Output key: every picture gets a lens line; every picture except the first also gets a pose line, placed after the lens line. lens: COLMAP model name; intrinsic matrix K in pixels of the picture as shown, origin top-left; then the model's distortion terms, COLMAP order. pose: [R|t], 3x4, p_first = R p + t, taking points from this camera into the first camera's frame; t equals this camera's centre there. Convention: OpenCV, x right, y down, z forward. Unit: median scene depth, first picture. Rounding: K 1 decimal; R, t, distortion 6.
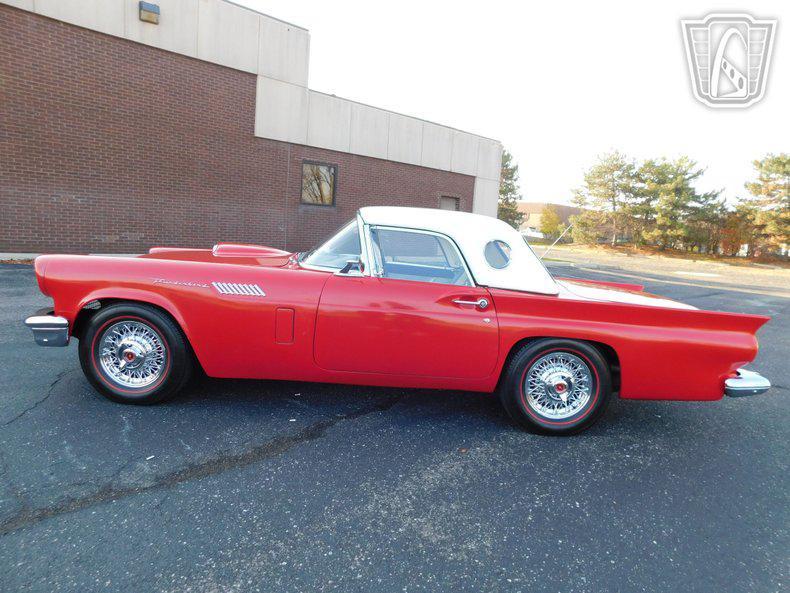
lens RADIAL K [[522.2, 0, 397.2], [0, 522.2, 296.5], [0, 0, 1]] dist [-0.072516, 0.058481]
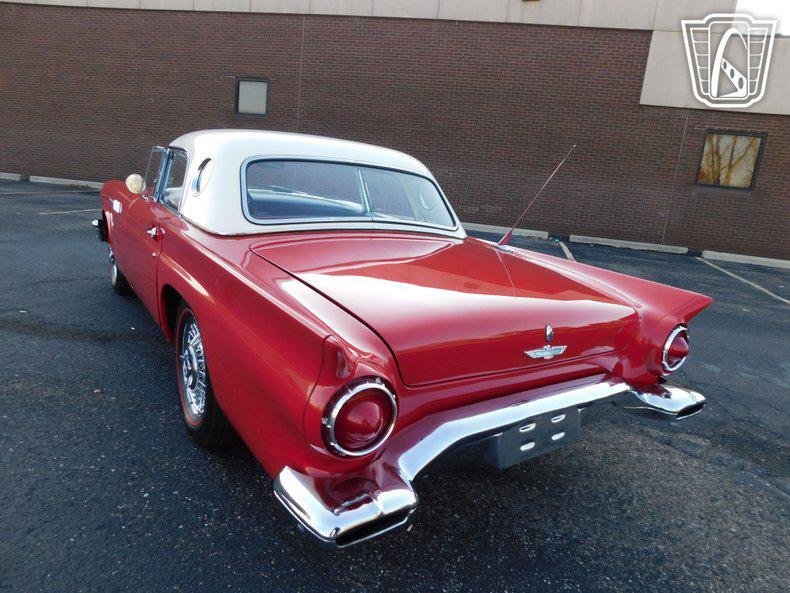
lens RADIAL K [[522.2, 0, 397.2], [0, 522.2, 296.5], [0, 0, 1]] dist [-0.072516, 0.058481]
pose [[0.572658, 0.173826, -0.801154, 0.850255], [-0.166195, 0.981585, 0.094179, -0.025040], [0.802772, 0.079215, 0.591001, 0.684926]]
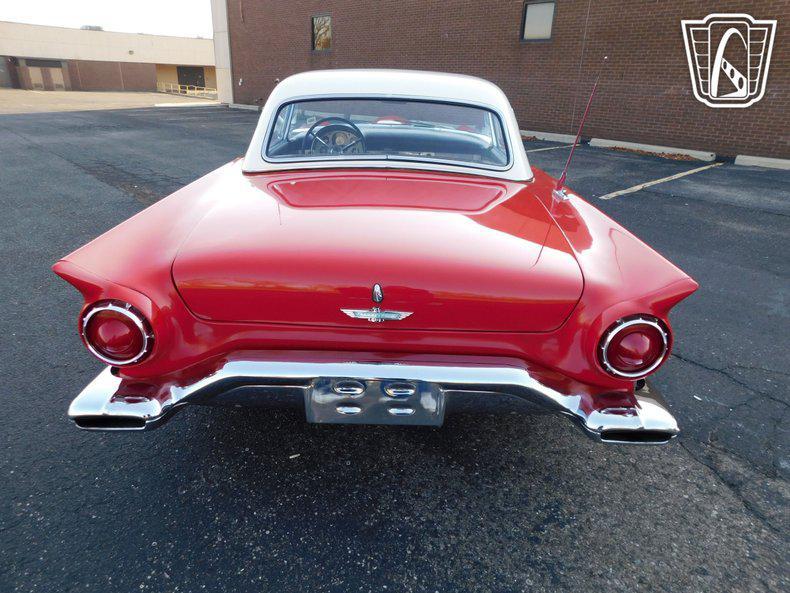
lens RADIAL K [[522.2, 0, 397.2], [0, 522.2, 296.5], [0, 0, 1]] dist [-0.072516, 0.058481]
pose [[0.002149, 0.321153, -0.947025, 0.947068], [-0.162274, 0.934587, 0.316566, -0.098820], [0.986743, 0.152997, 0.054123, 1.049176]]
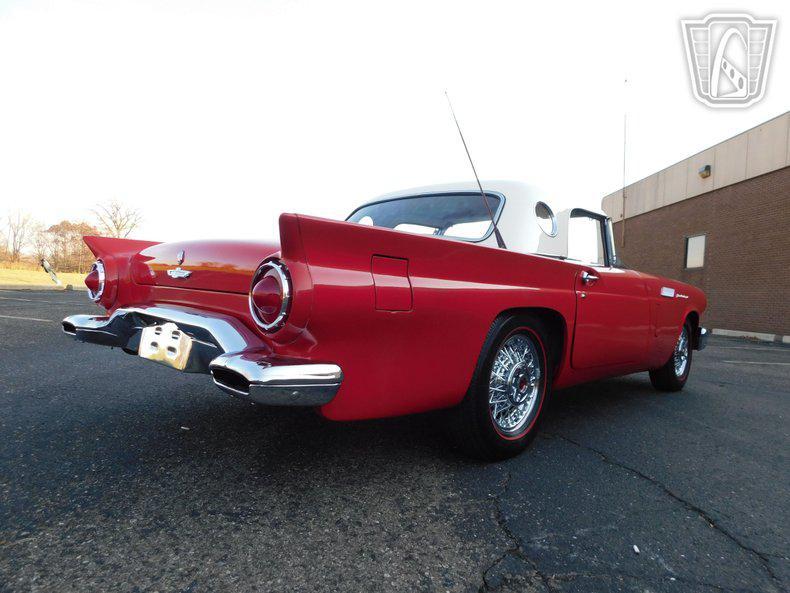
lens RADIAL K [[522.2, 0, 397.2], [0, 522.2, 296.5], [0, 0, 1]] dist [-0.072516, 0.058481]
pose [[-0.673135, -0.110500, -0.731217, 0.806702], [-0.209168, 0.976847, 0.044934, -0.004726], [0.709322, 0.183194, -0.680663, 1.579581]]
